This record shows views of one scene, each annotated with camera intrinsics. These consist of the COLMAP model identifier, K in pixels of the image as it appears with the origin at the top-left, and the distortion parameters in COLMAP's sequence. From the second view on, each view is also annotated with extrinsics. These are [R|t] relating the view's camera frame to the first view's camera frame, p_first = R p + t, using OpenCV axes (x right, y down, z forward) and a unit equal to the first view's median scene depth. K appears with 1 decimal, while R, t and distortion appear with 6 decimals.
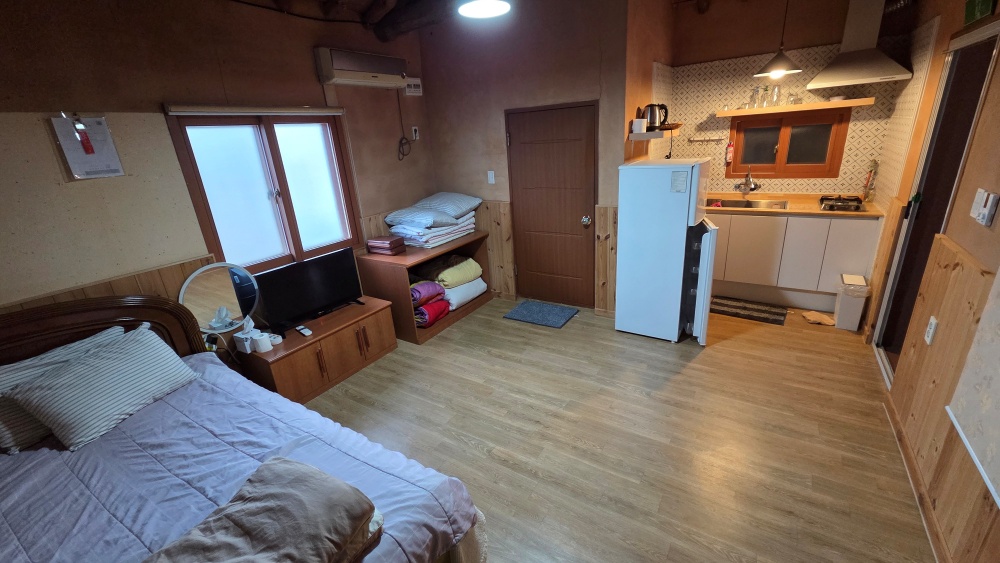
lens RADIAL K [[409.6, 0, 504.9], [0, 409.6, 276.2], [0, 0, 1]] dist [0.007222, -0.000892]
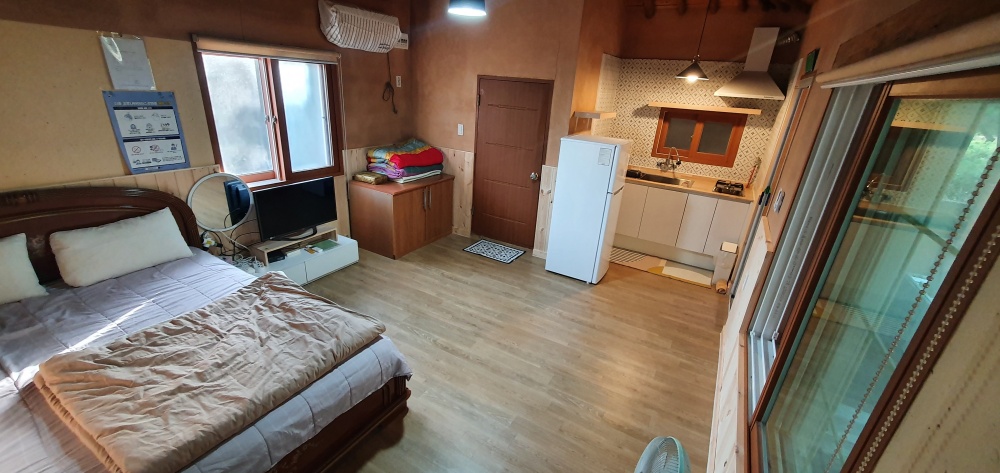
lens RADIAL K [[400.0, 0, 503.5], [0, 400.0, 243.1], [0, 0, 1]] dist [0.006417, 0.000030]
pose [[0.988980, 0.109646, 0.099476, 0.012866], [-0.114242, 0.992576, 0.041724, 0.023653], [-0.094163, -0.052628, 0.994165, -0.204129]]
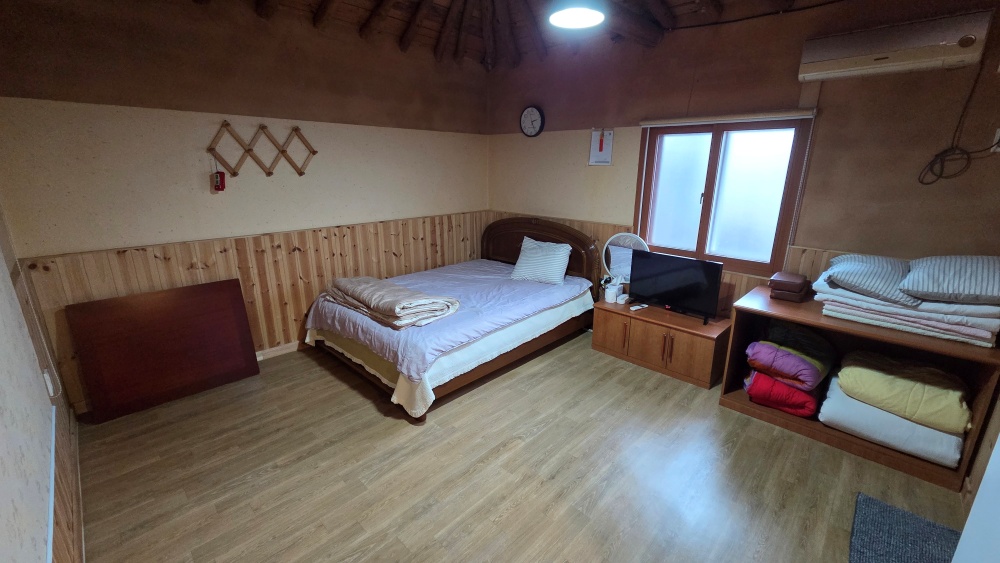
lens RADIAL K [[409.6, 0, 497.0], [0, 409.6, 275.0], [0, 0, 1]] dist [0.007222, -0.000892]
pose [[-0.205165, 0.320562, -0.924742, 0.588074], [-0.314934, 0.872967, 0.372486, -0.232694], [0.926674, 0.367654, -0.078146, 0.612233]]
